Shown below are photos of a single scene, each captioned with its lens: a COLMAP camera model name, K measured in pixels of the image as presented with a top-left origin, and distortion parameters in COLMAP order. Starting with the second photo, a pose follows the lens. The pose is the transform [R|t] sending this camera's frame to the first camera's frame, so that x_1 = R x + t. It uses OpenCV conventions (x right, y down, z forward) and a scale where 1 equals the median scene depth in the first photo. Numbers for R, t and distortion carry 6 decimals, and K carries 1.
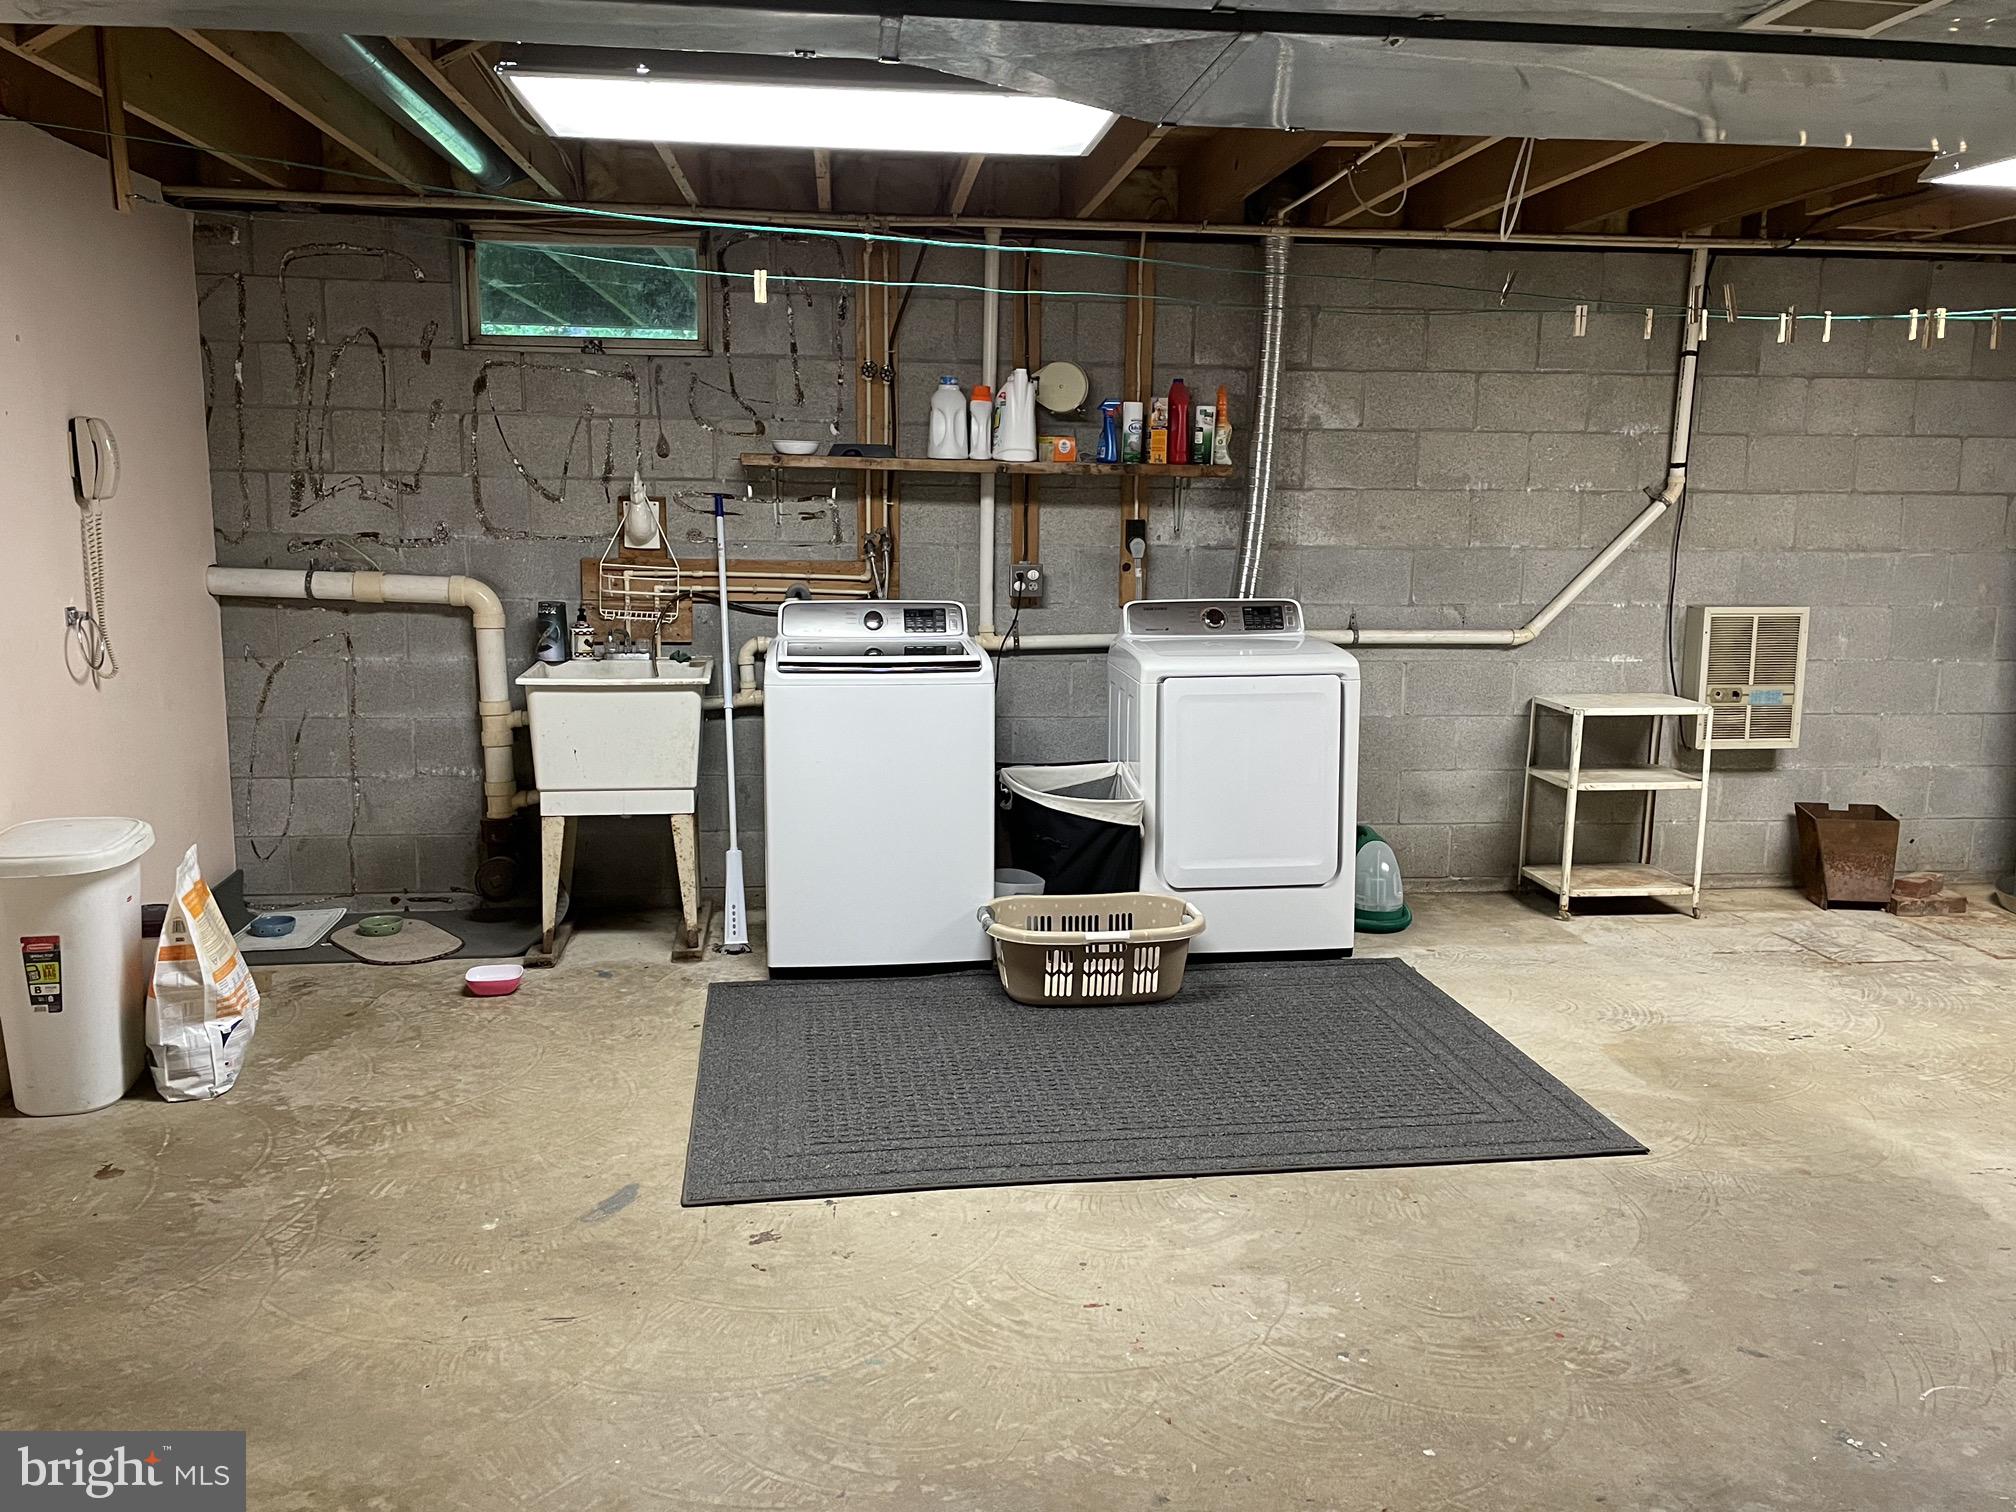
lens RADIAL K [[1653.8, 0, 1019.5], [0, 1653.8, 762.3], [0, 0, 1]] dist [0.065679, -0.089928]
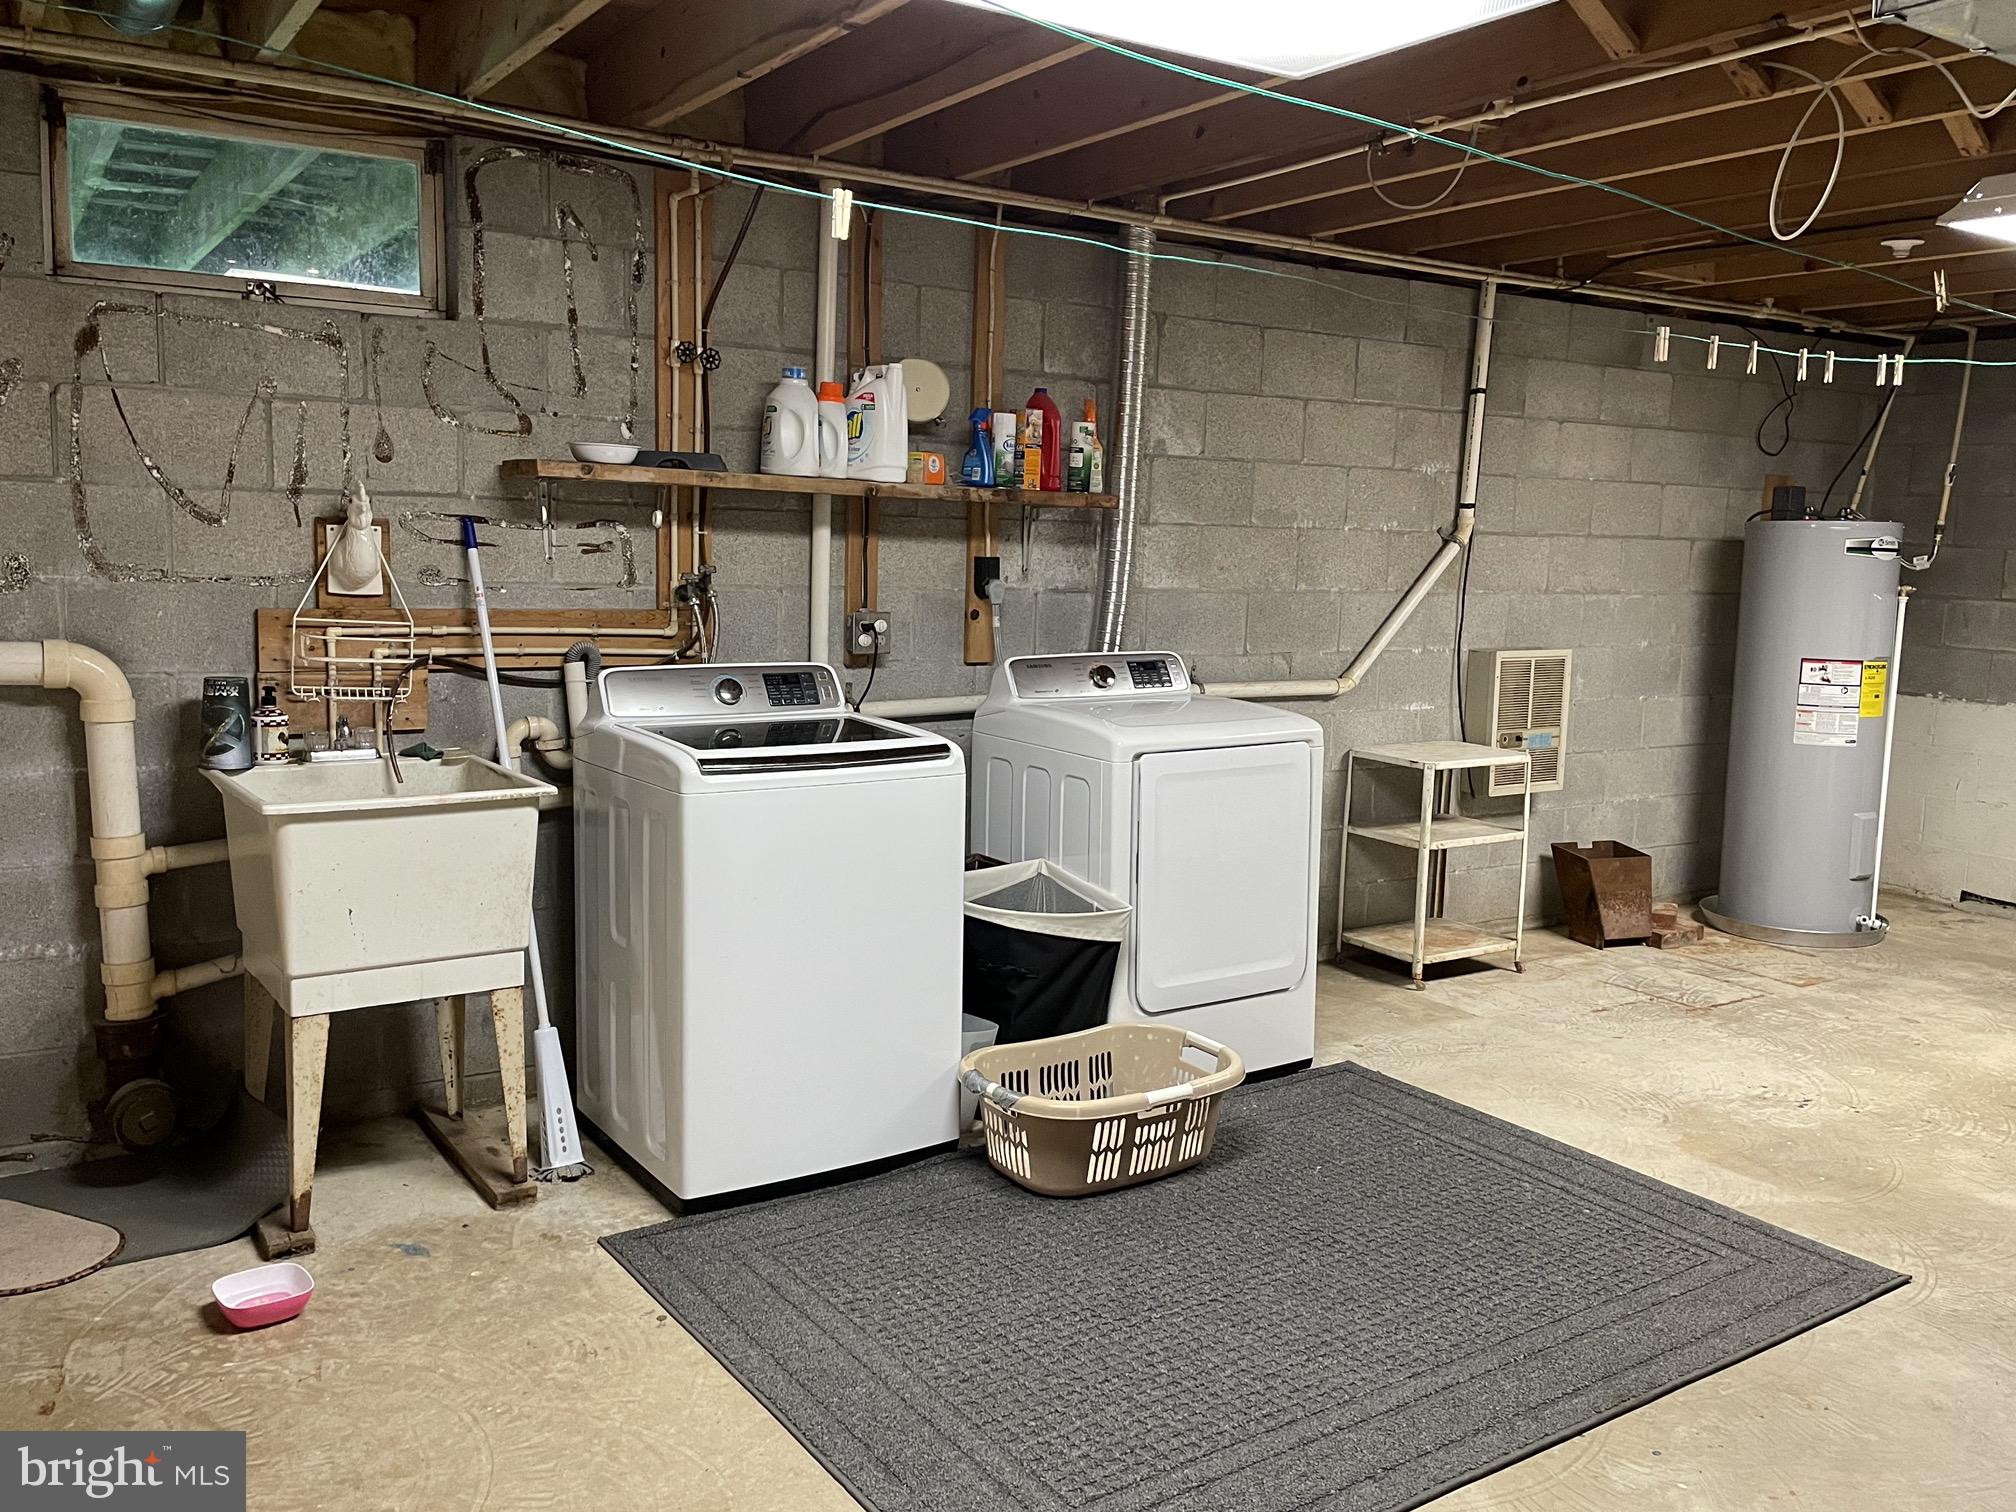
lens RADIAL K [[1653.8, 0, 1023.1], [0, 1653.8, 748.6], [0, 0, 1]] dist [0.065679, -0.089928]
pose [[0.894065, -0.044739, 0.445698, -0.290985], [0.055574, 0.998391, -0.011262, -0.043602], [-0.444477, 0.034838, 0.895113, 0.274465]]
